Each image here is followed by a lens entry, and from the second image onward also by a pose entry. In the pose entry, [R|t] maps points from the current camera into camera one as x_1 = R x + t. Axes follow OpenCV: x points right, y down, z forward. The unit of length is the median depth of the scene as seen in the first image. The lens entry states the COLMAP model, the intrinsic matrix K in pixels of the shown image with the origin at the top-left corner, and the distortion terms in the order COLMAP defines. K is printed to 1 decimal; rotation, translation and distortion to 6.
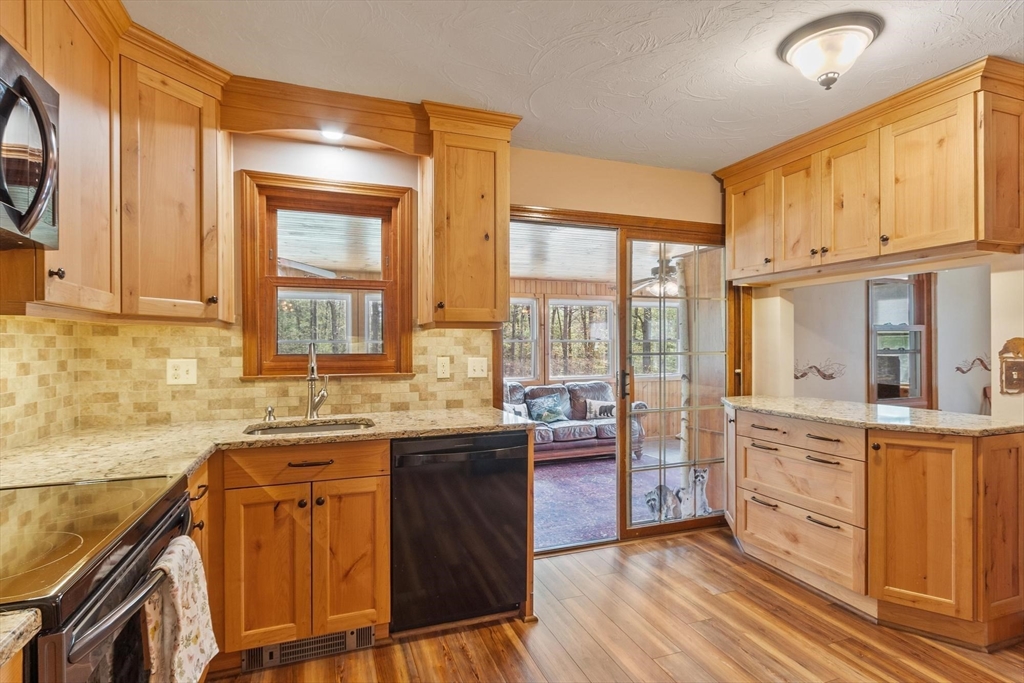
lens RADIAL K [[513.1, 0, 509.9], [0, 513.1, 346.3], [0, 0, 1]] dist [-0.002978, -0.000181]
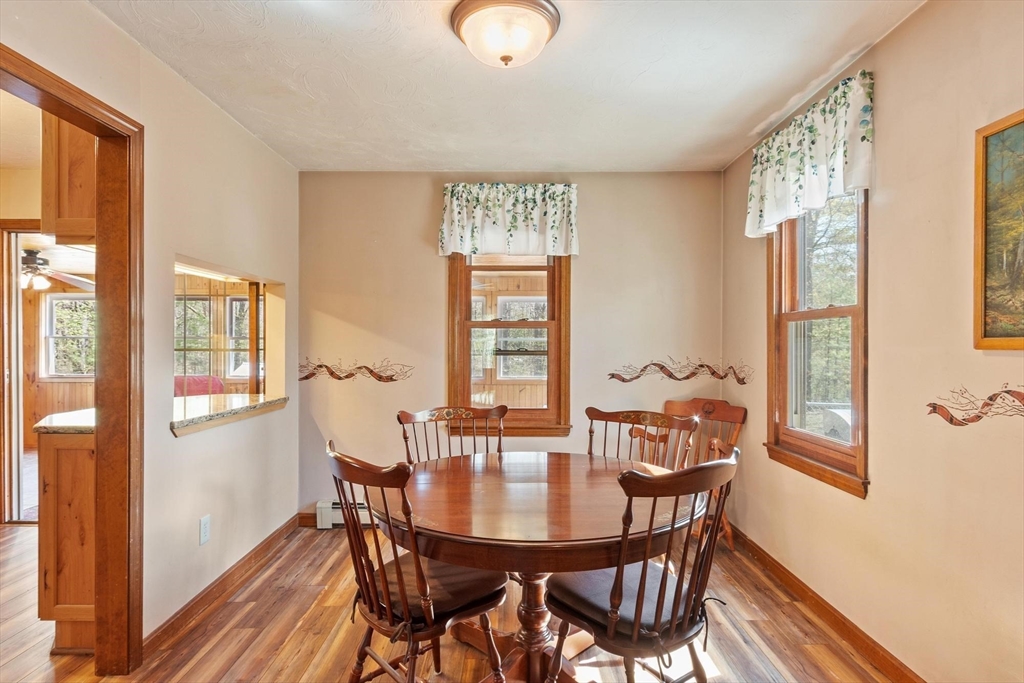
lens RADIAL K [[549.8, 0, 507.5], [0, 549.8, 347.9], [0, 0, 1]] dist [0.001512, 0.000498]
pose [[0.937967, 0.013122, -0.346476, 1.646819], [-0.011103, 0.999908, 0.007809, -0.006636], [0.346547, -0.003478, 0.938026, 0.237288]]
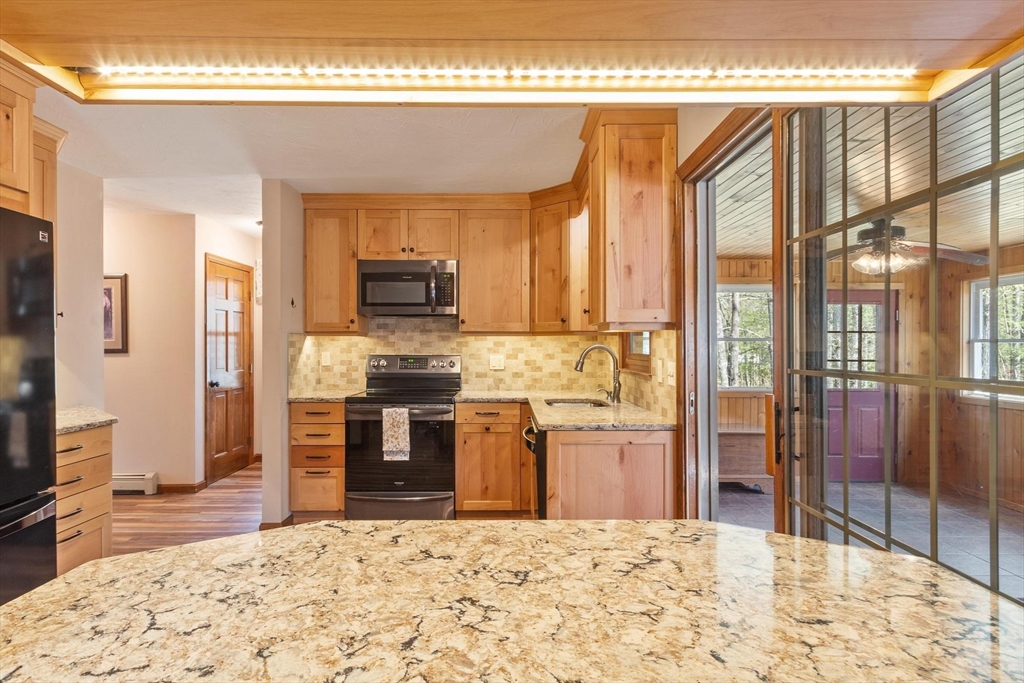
lens RADIAL K [[536.3, 0, 510.5], [0, 536.3, 347.1], [0, 0, 1]] dist [0.004504, 0.000722]
pose [[-0.334054, 0.006806, -0.942529, 0.918888], [0.001690, 0.999977, 0.006622, -0.009573], [0.942552, 0.000620, -0.334058, 1.115781]]
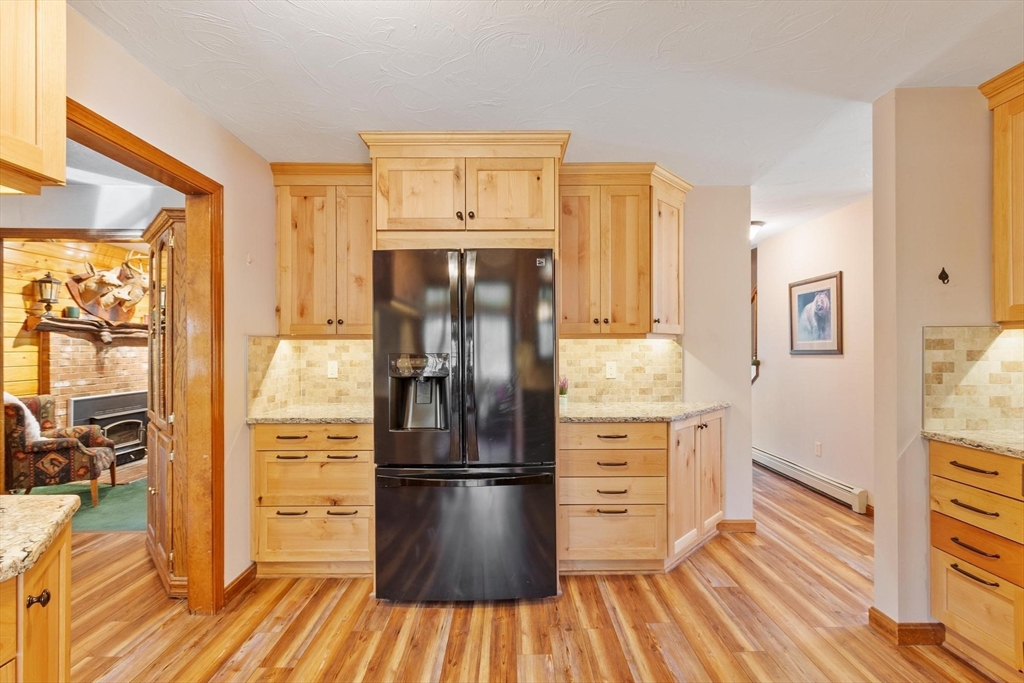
lens RADIAL K [[452.1, 0, 512.0], [0, 452.1, 341.5], [0, 0, 1]] dist [-0.001076, -0.000393]
pose [[-0.939686, 0.012624, 0.341805, 0.179609], [0.008081, 0.999859, -0.014712, -0.008503], [-0.341942, -0.011063, -0.939656, 1.021948]]
